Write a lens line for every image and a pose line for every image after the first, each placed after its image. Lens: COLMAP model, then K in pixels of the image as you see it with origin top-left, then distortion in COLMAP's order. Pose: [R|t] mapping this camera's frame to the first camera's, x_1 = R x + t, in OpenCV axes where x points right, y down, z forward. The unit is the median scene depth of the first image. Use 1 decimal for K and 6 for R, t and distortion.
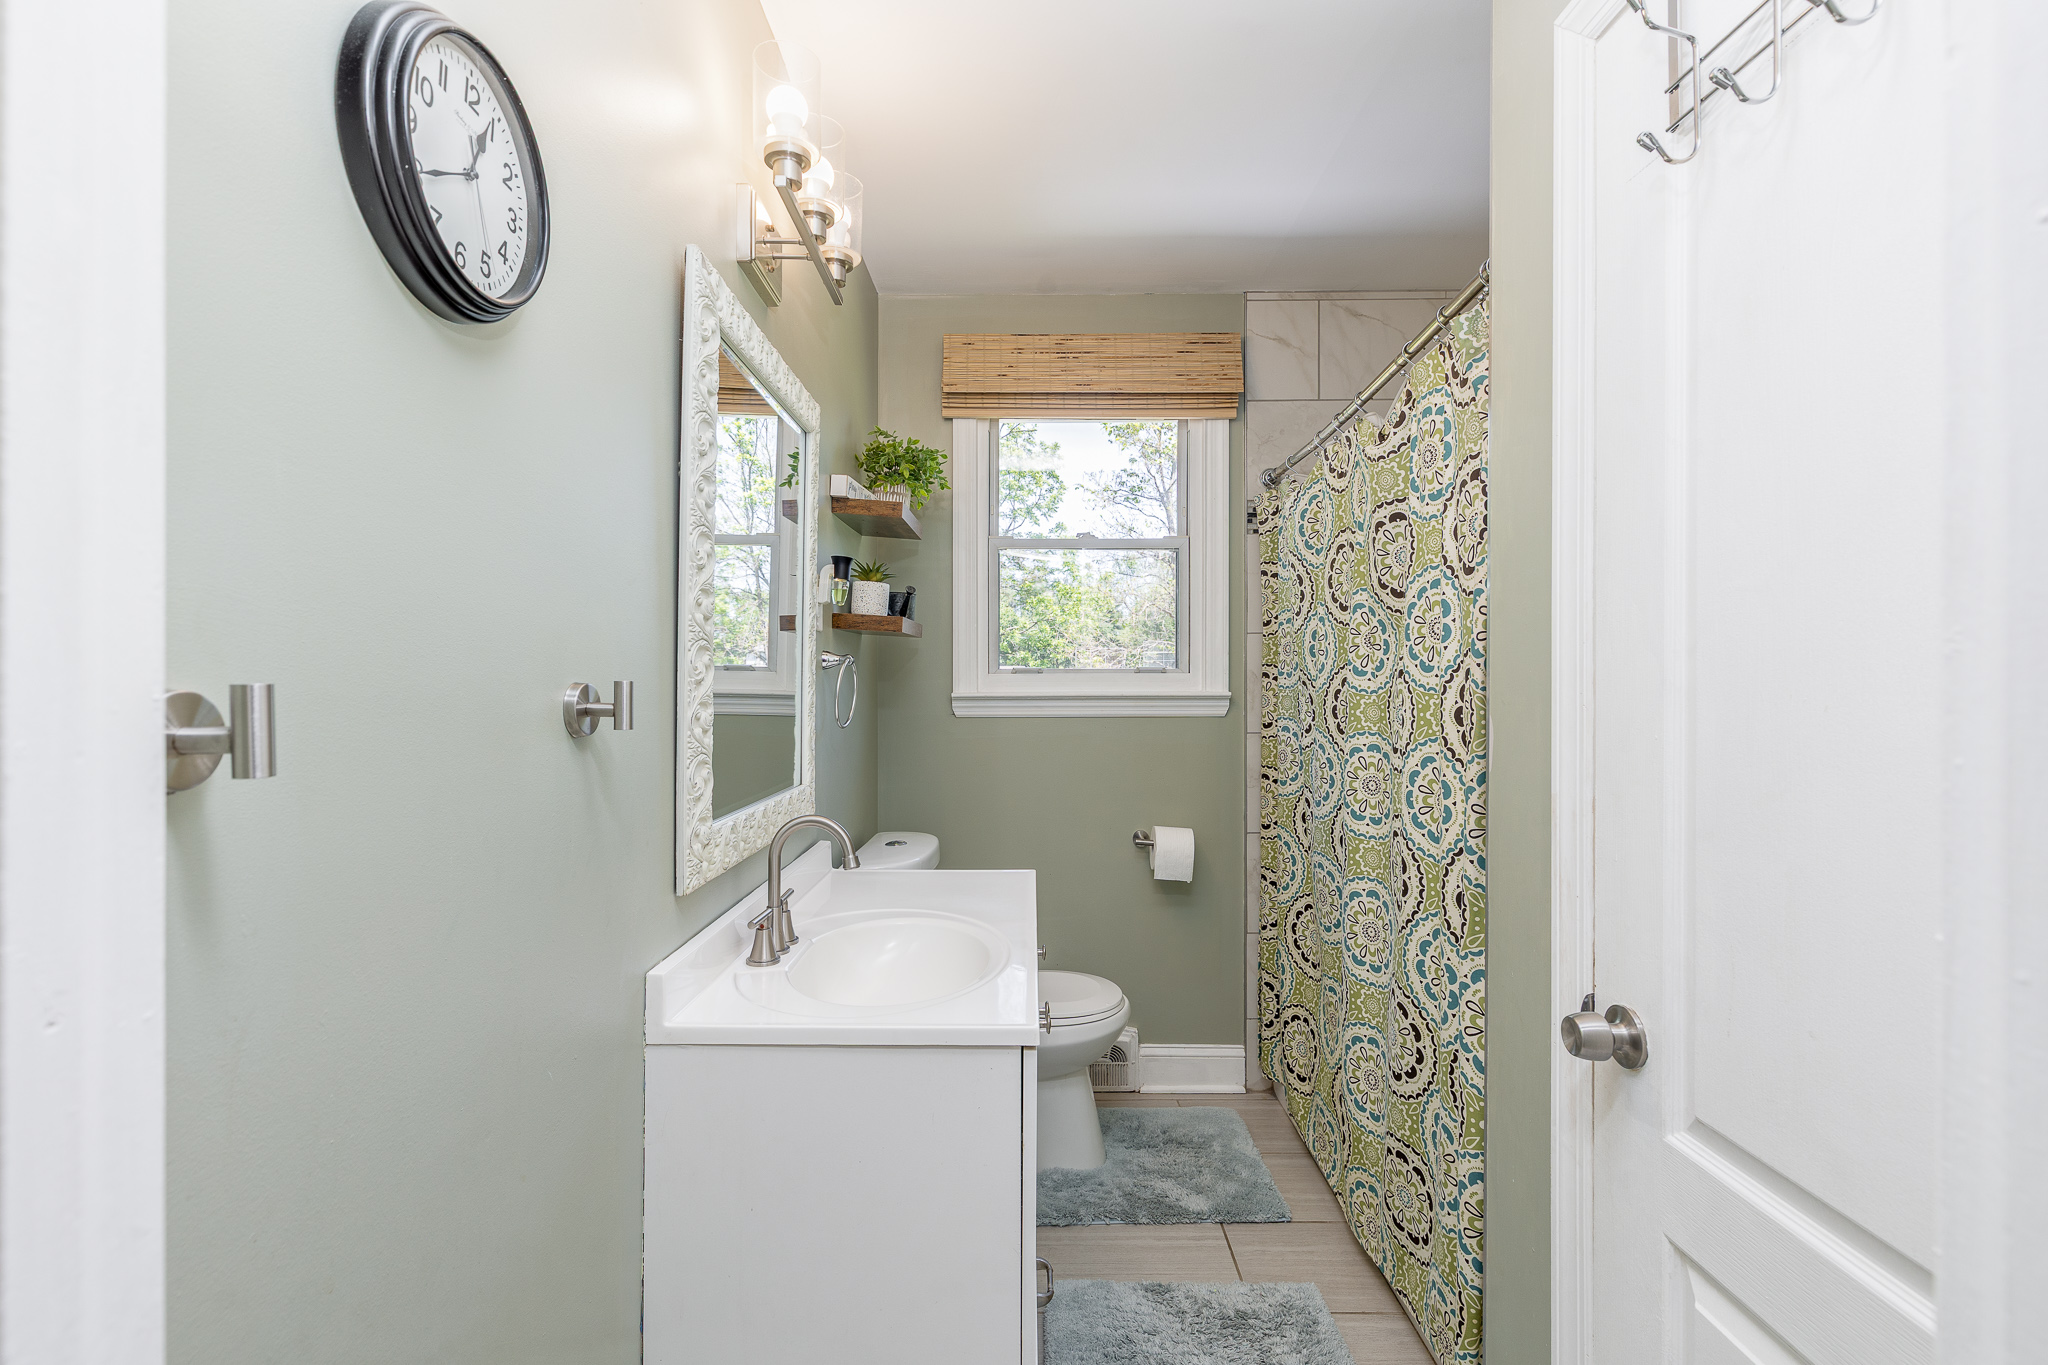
lens RADIAL K [[915.0, 0, 1005.5], [0, 915.0, 662.0], [0, 0, 1]] dist [0.003373, -0.001855]
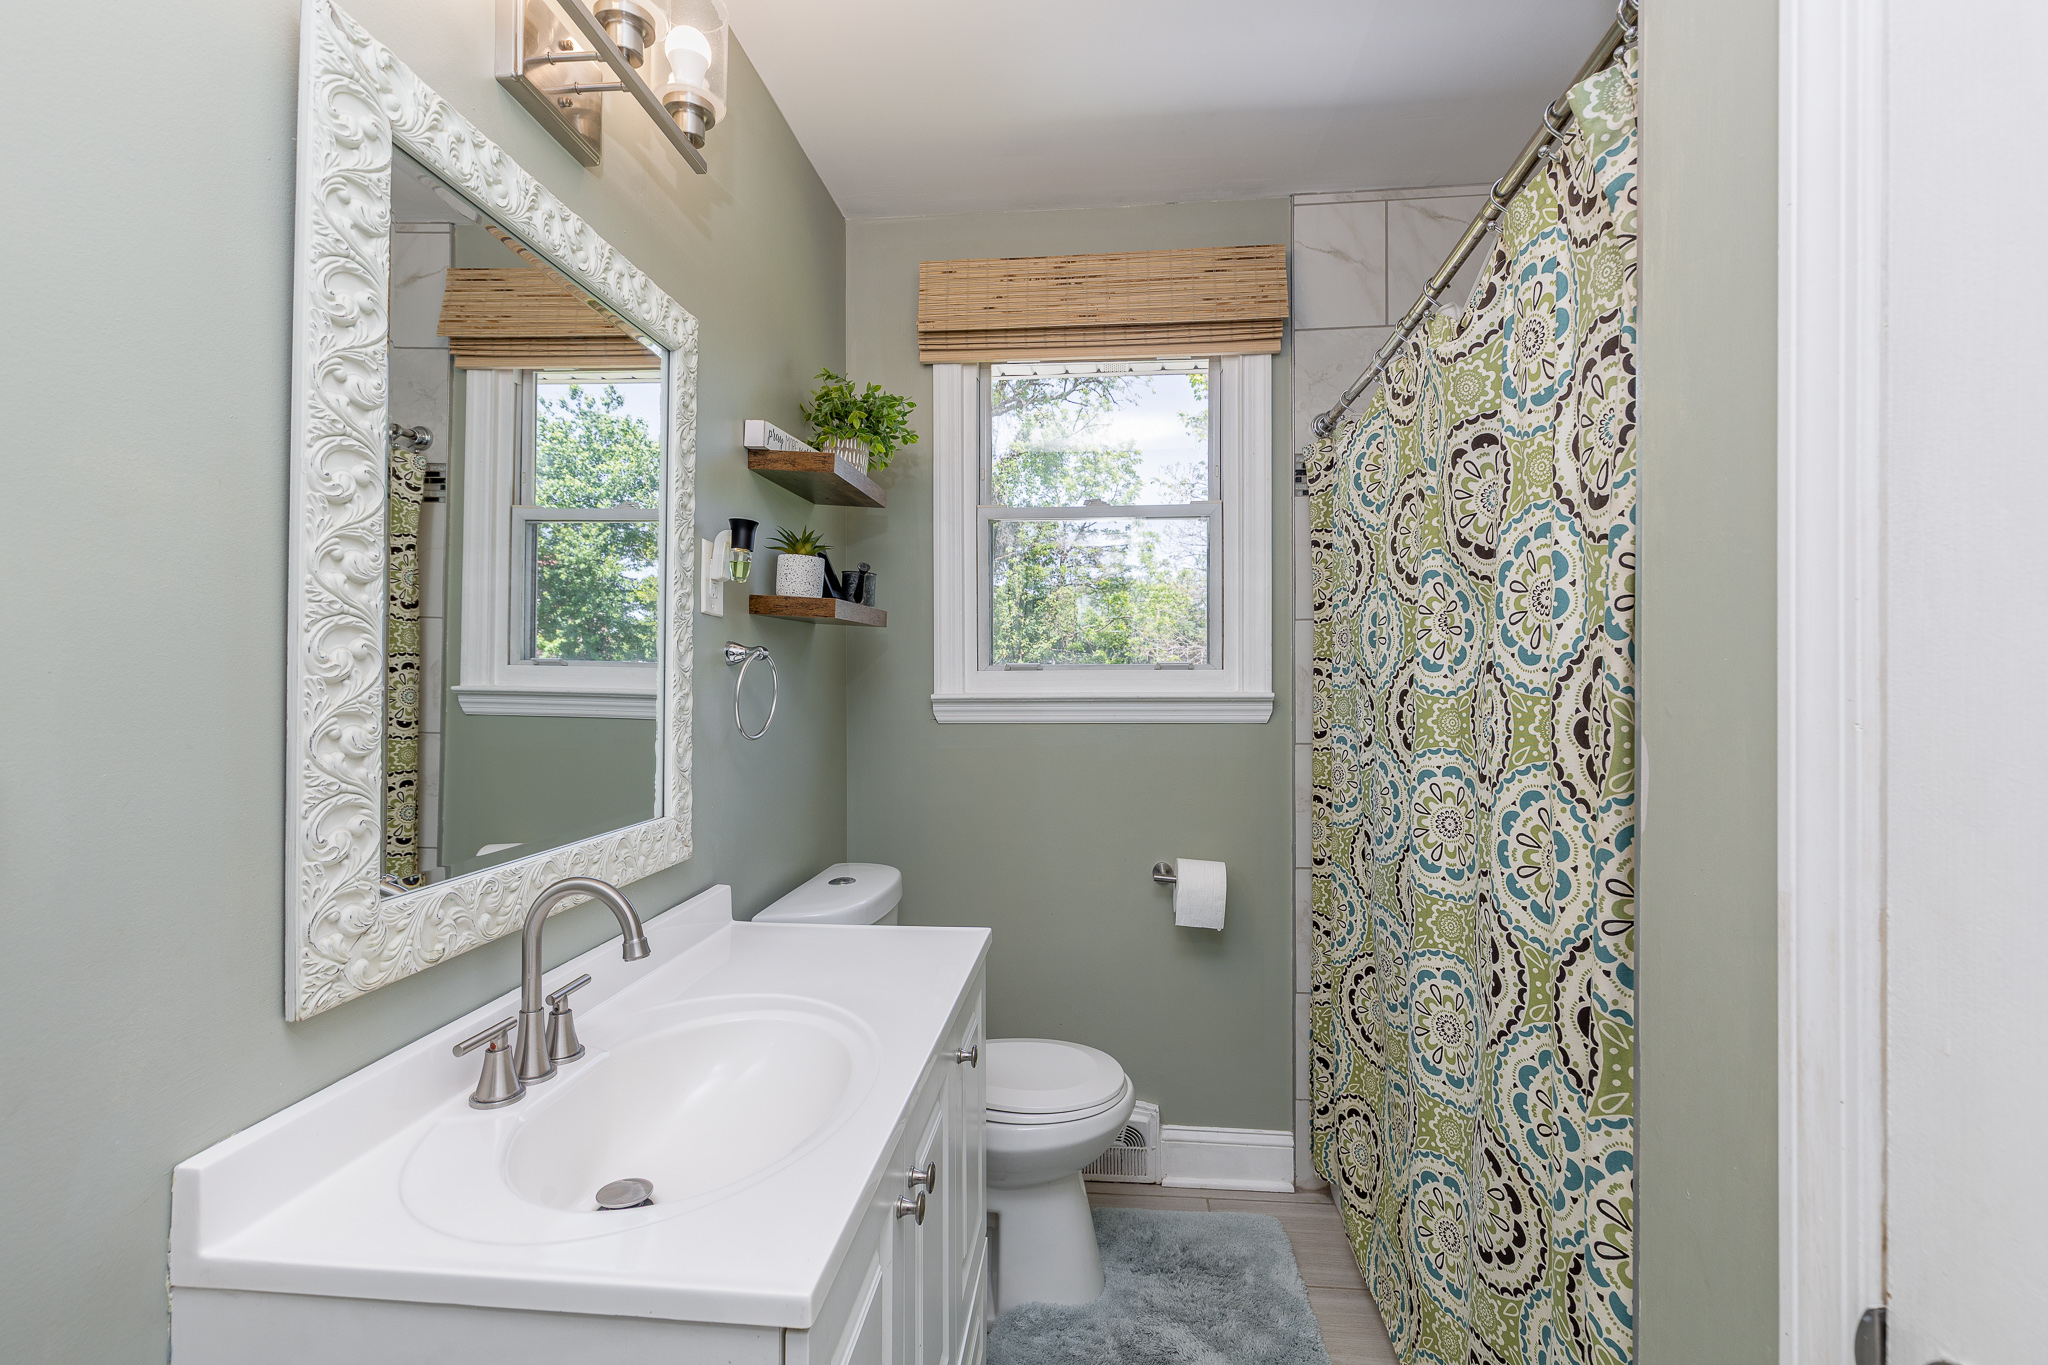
lens RADIAL K [[915.0, 0, 1010.0], [0, 915.0, 664.7], [0, 0, 1]] dist [0.003373, -0.001855]
pose [[0.996517, -0.003790, -0.083306, 0.116487], [0.004097, 0.999985, 0.003515, 0.006142], [0.083292, -0.003844, 0.996518, 0.254818]]
